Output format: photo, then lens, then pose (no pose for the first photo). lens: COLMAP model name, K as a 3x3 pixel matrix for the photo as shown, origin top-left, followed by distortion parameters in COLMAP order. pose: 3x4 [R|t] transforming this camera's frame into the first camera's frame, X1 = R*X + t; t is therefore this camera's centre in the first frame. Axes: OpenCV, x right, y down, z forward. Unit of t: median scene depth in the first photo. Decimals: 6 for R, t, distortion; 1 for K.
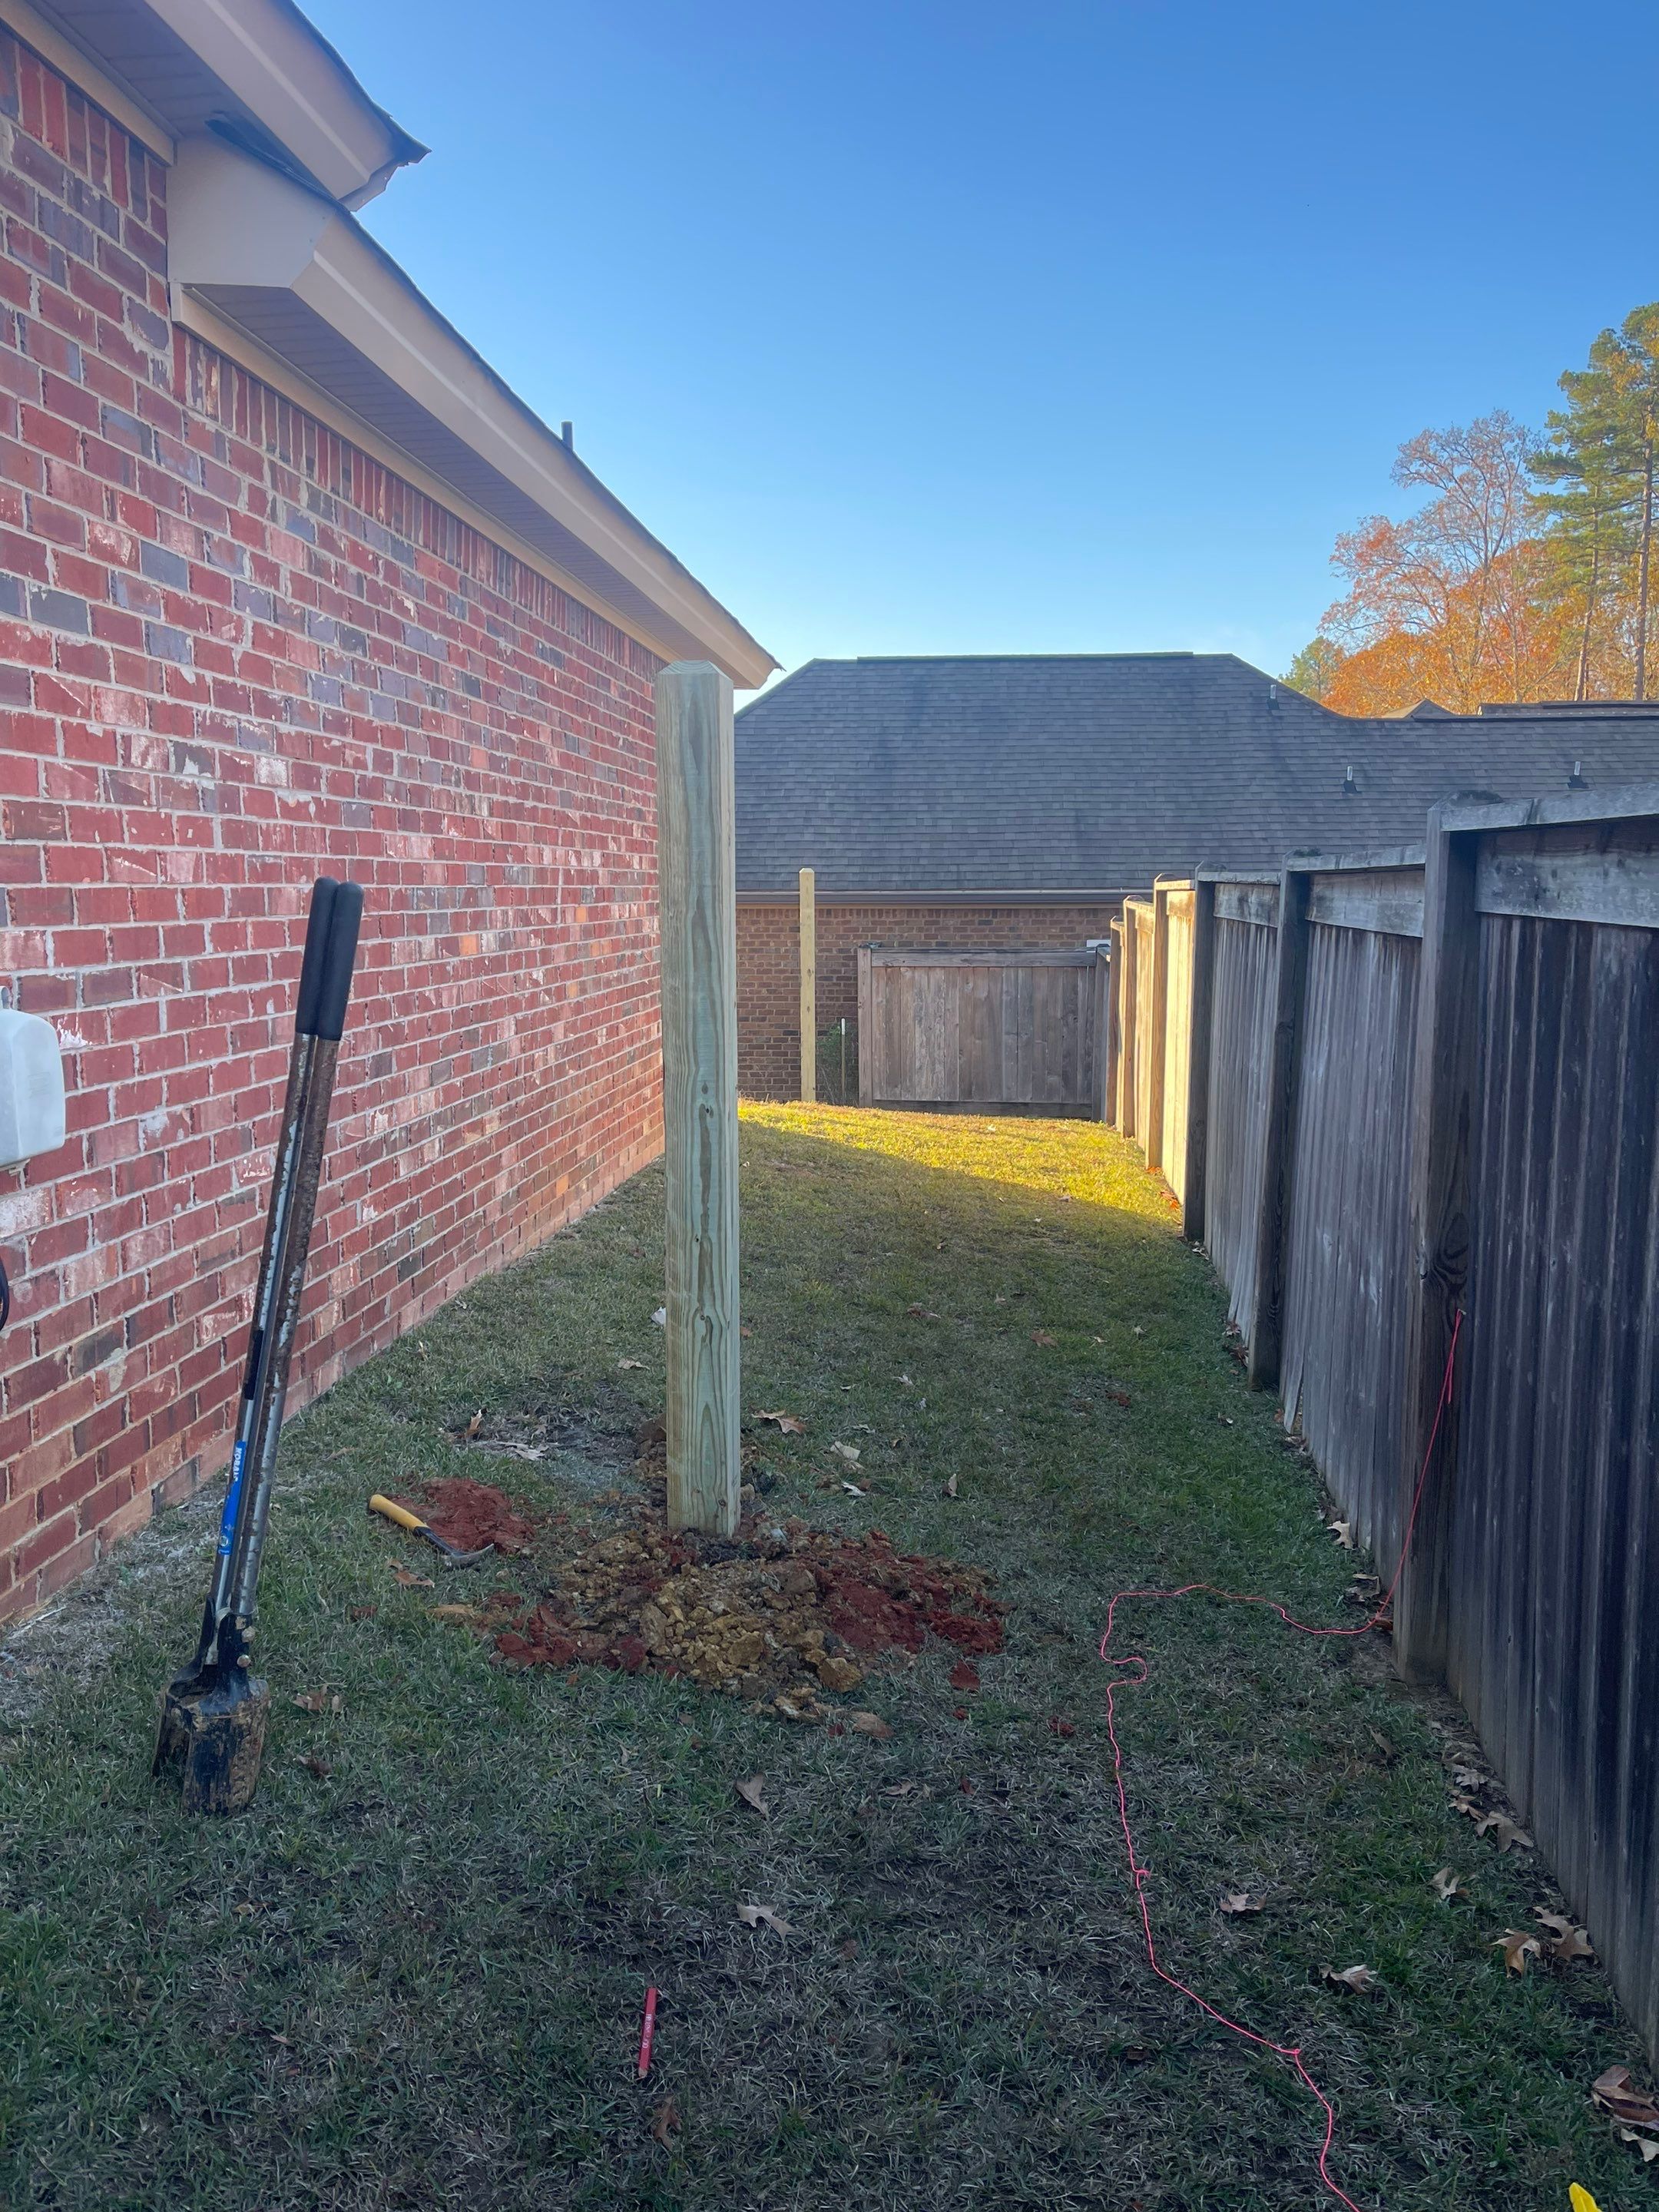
lens RADIAL K [[1633.5, 0, 829.5], [0, 1633.5, 1106.0], [0, 0, 1]] dist [0.034816, 0.000600]
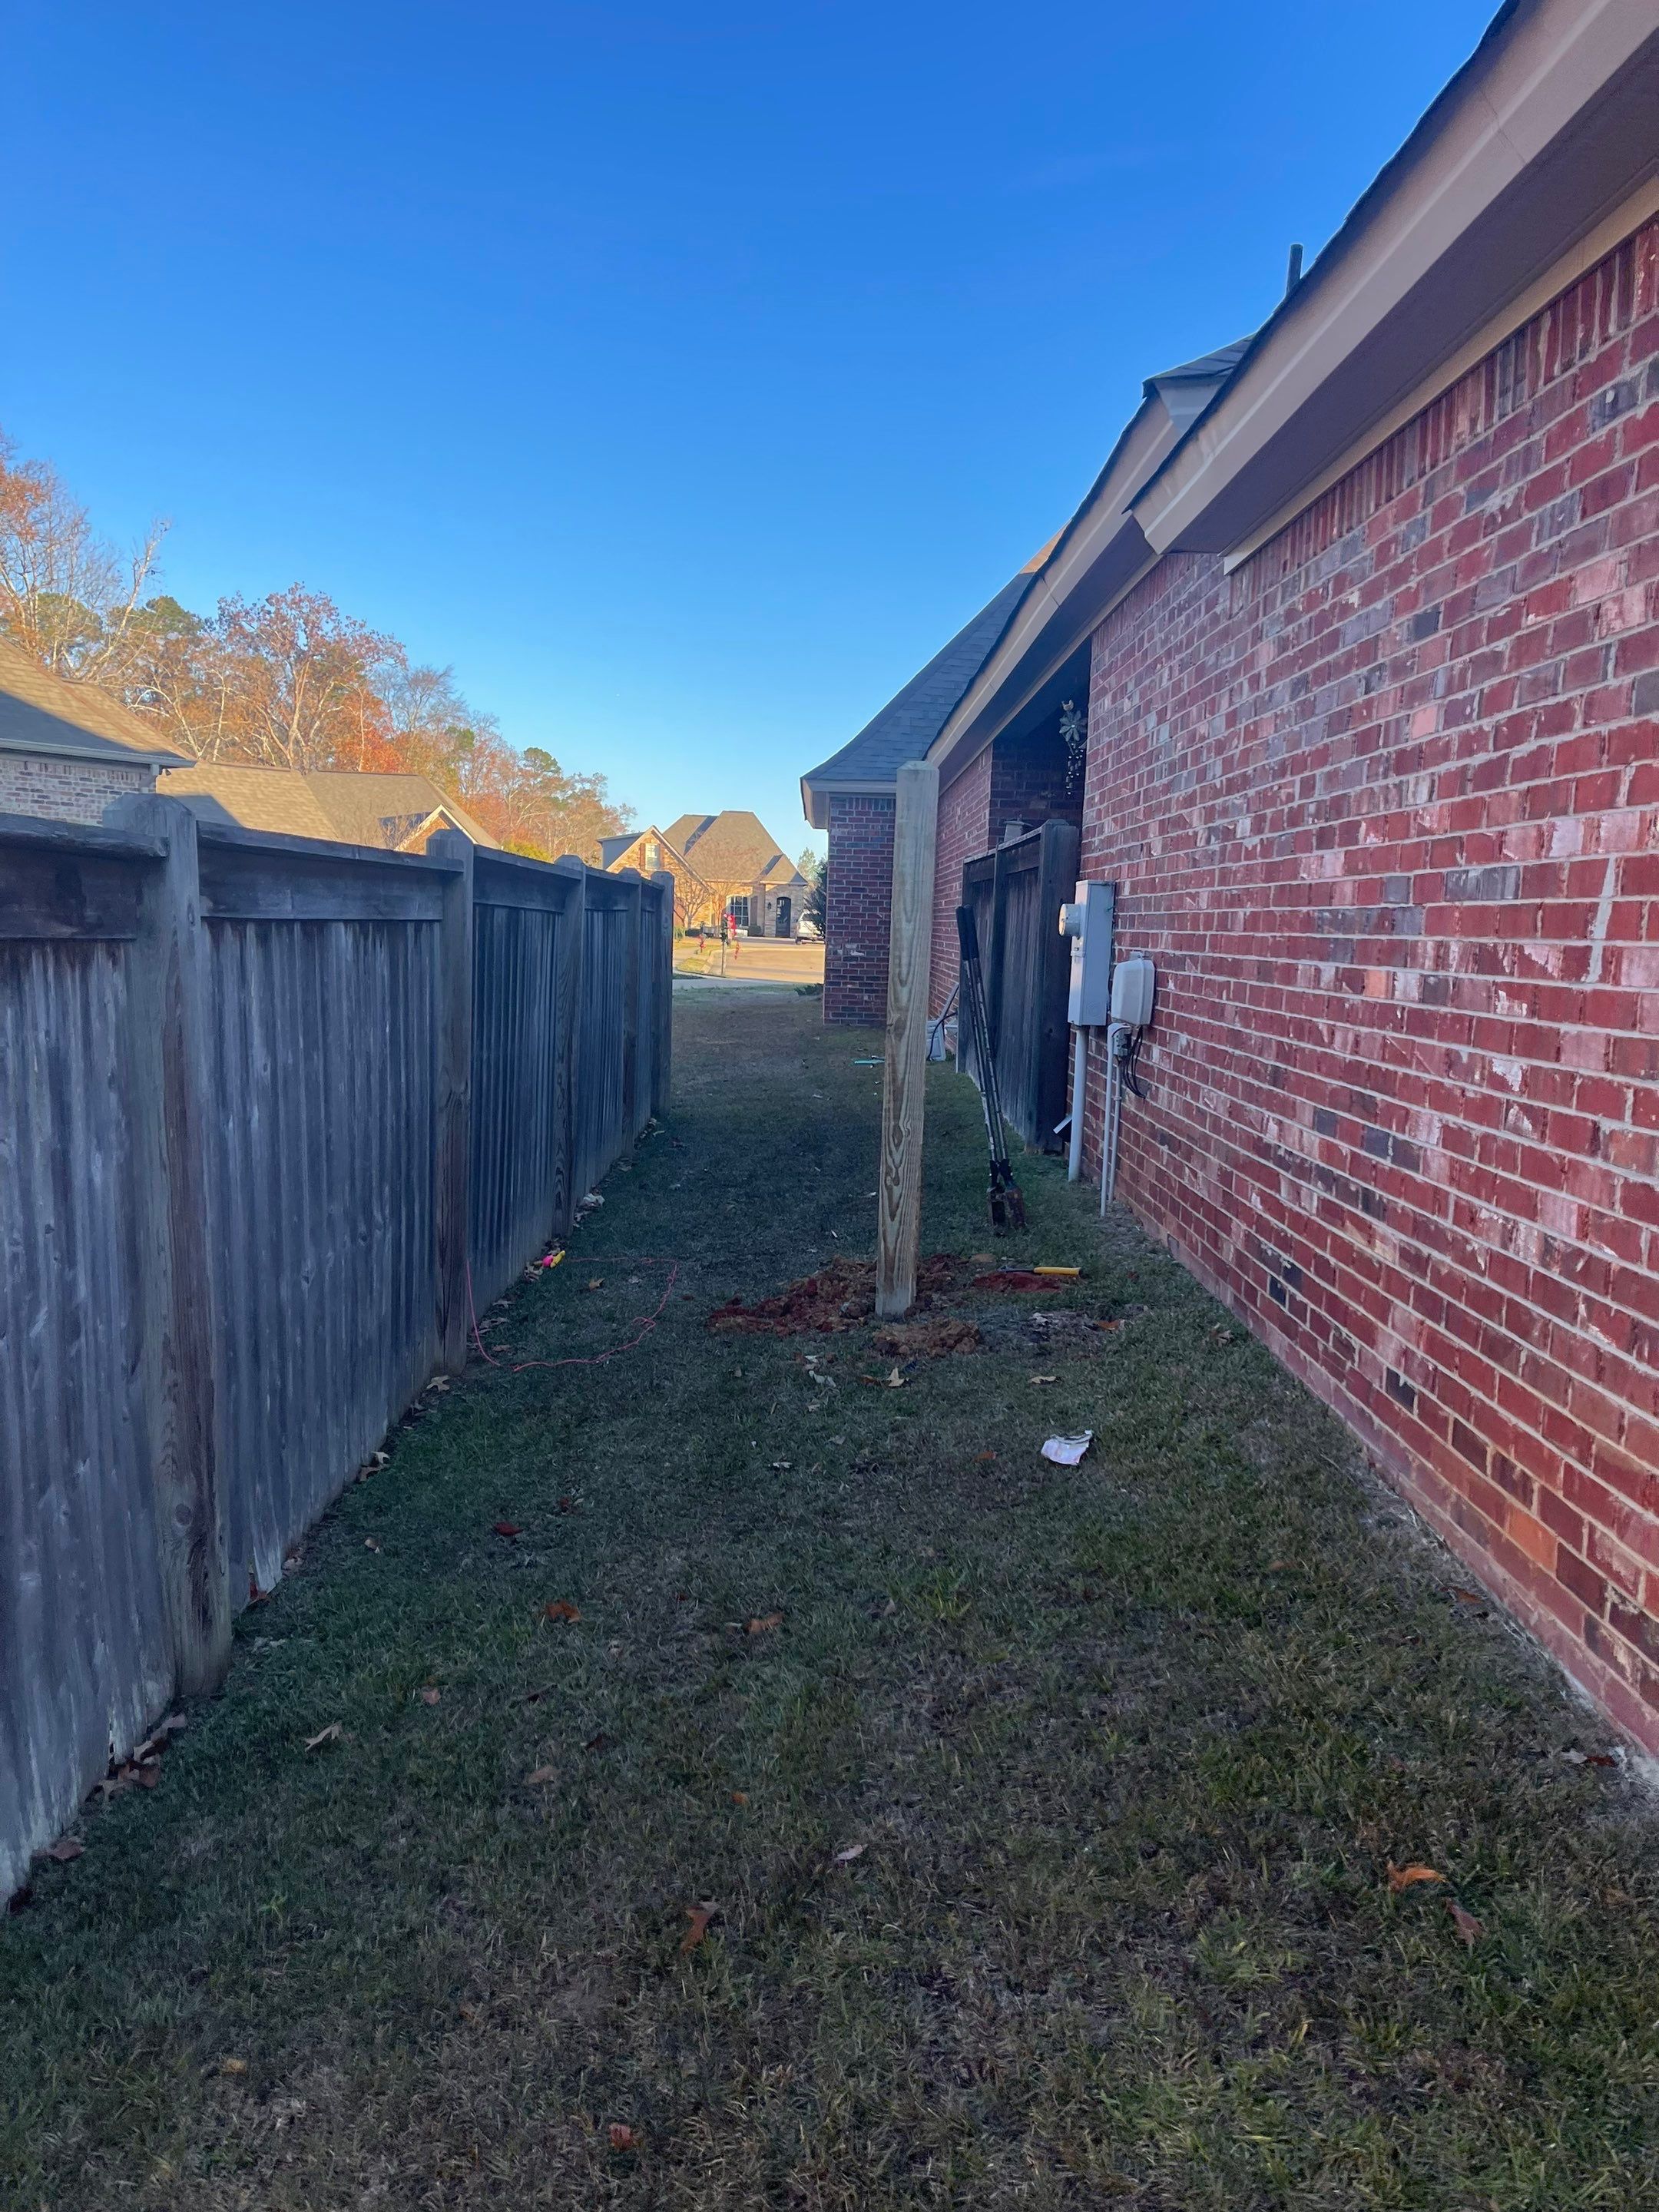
lens RADIAL K [[1633.5, 0, 829.5], [0, 1633.5, 1106.0], [0, 0, 1]] dist [0.034816, 0.000600]
pose [[-0.993825, -0.019721, -0.109193, 0.118433], [-0.045882, 0.969045, 0.242582, -0.227594], [0.101029, 0.246094, -0.963966, 1.812994]]
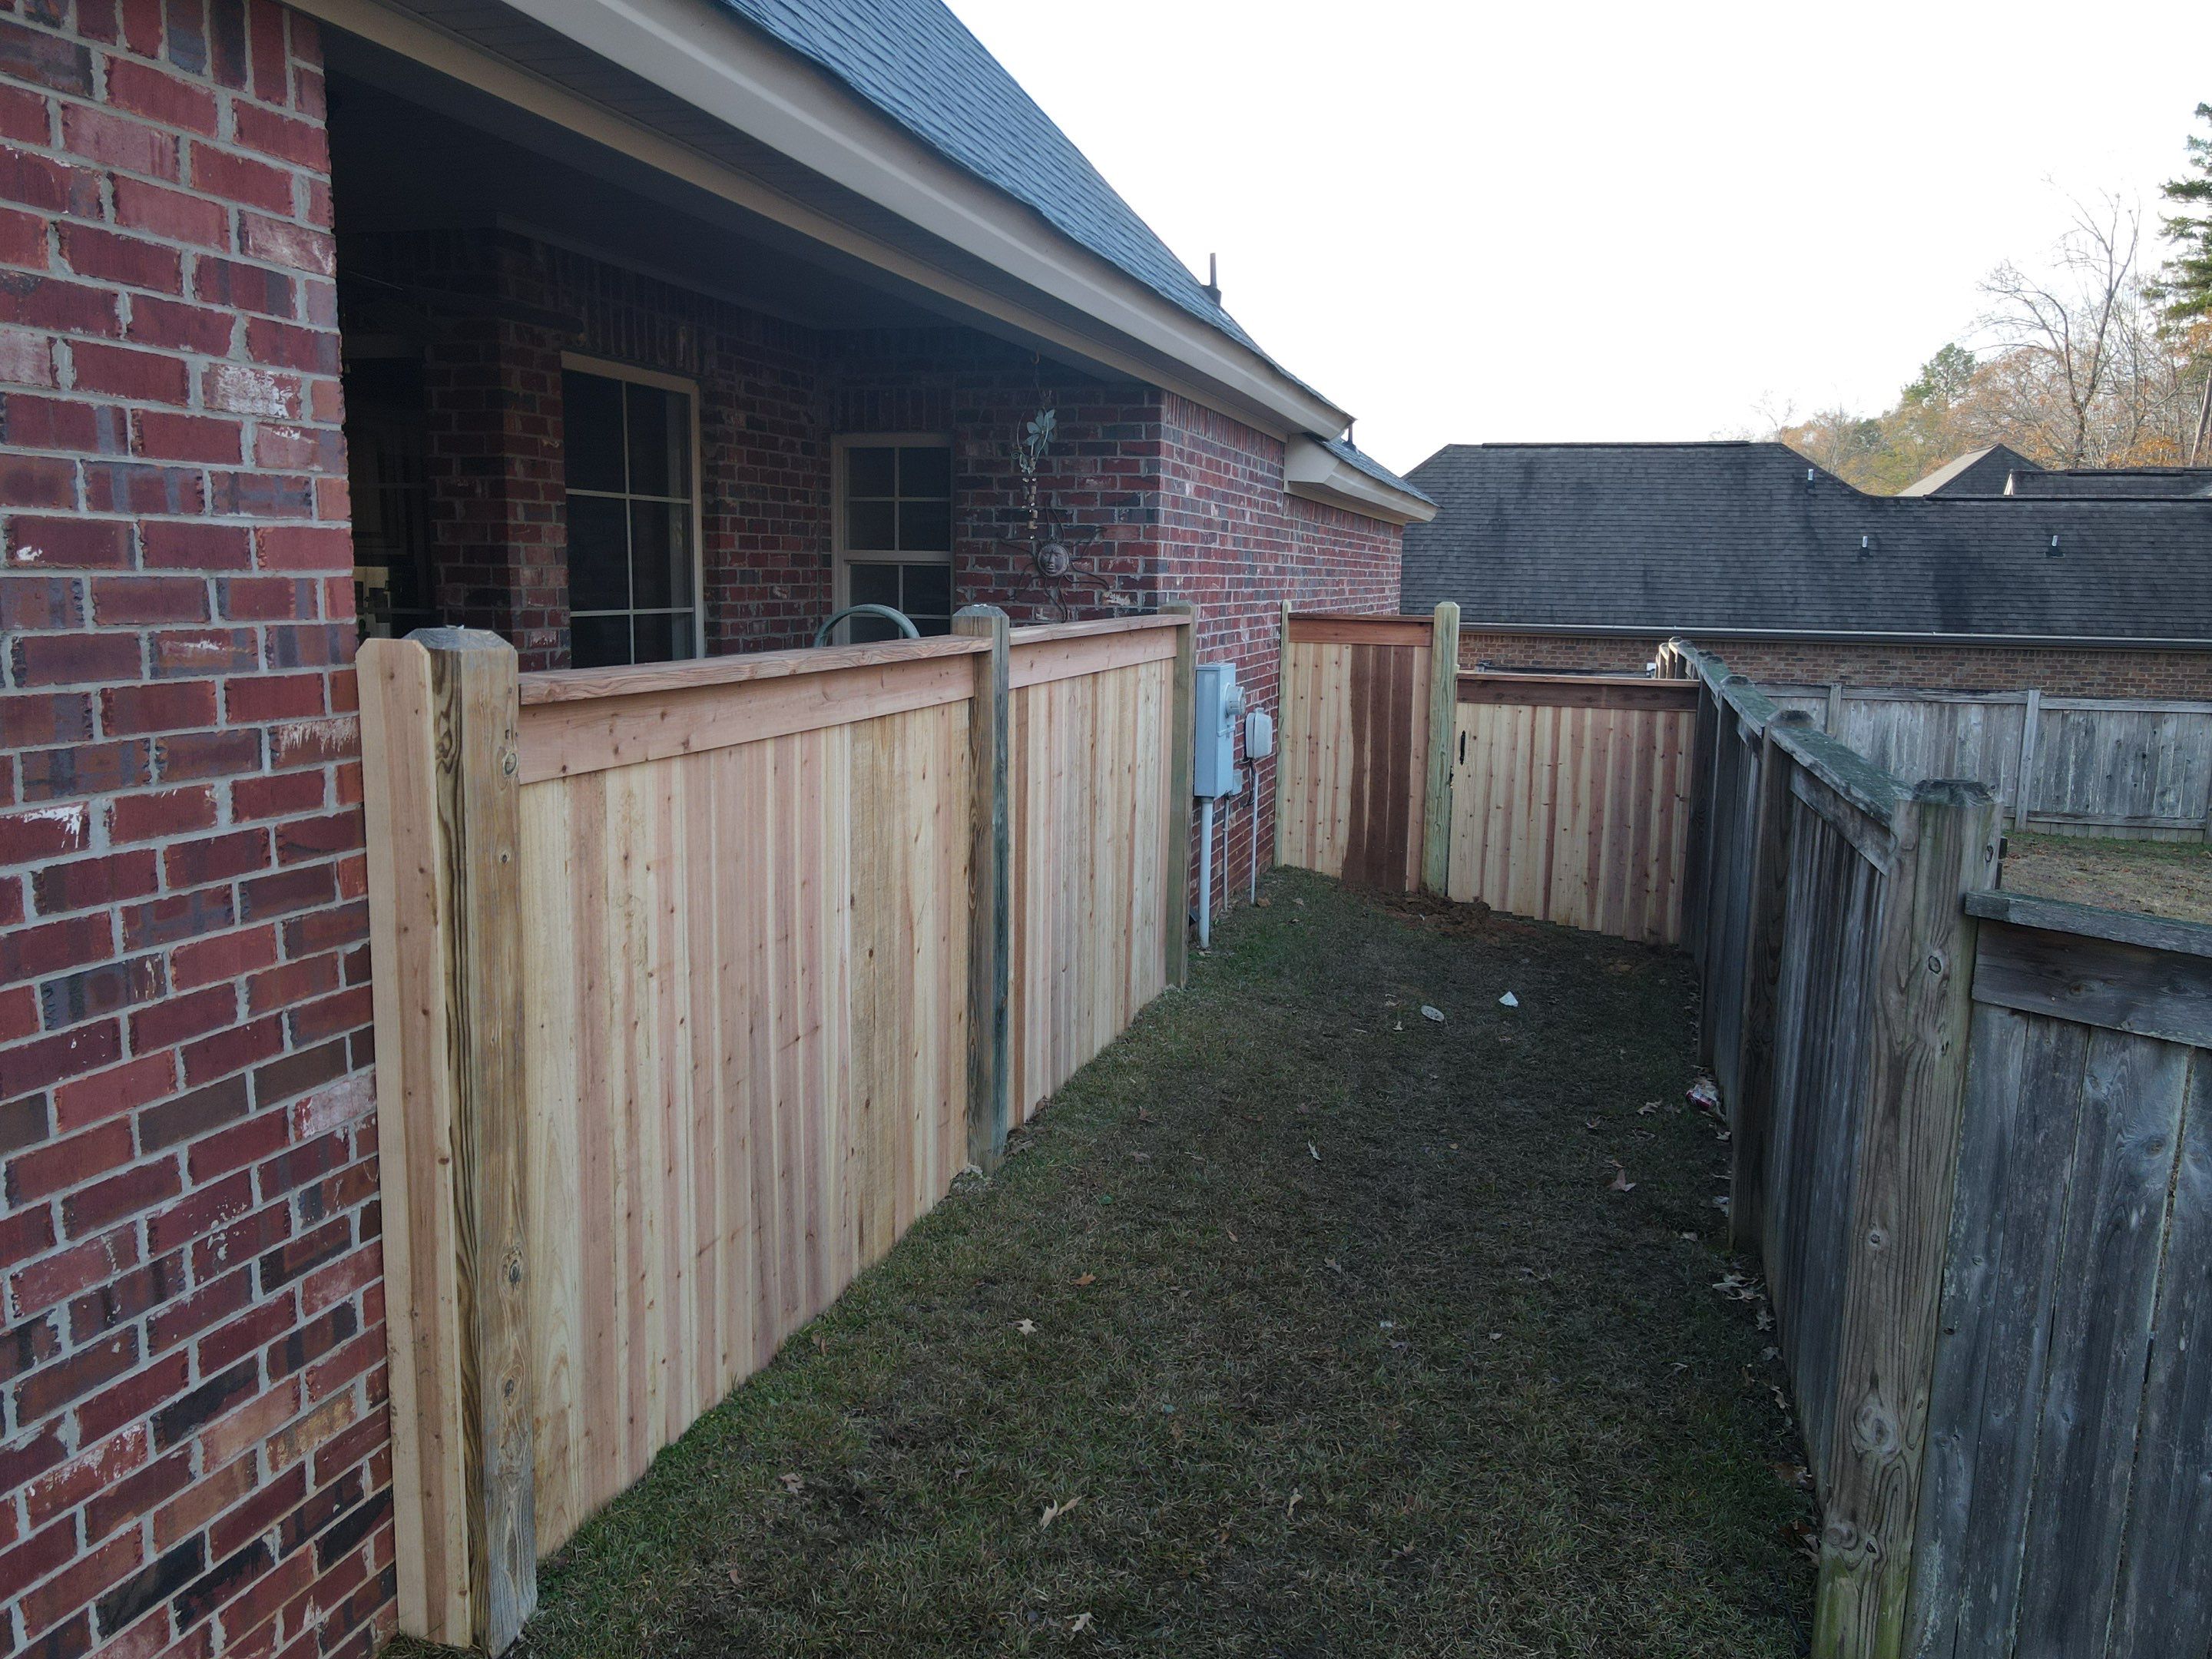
lens RADIAL K [[1633.5, 0, 1106.0], [0, 1633.5, 829.5], [0, 0, 1]] dist [0.034816, 0.000600]
pose [[0.981666, 0.044948, -0.185233, -0.021557], [-0.040929, 0.998838, 0.025464, 0.016678], [0.186162, -0.017416, 0.982365, -0.363424]]
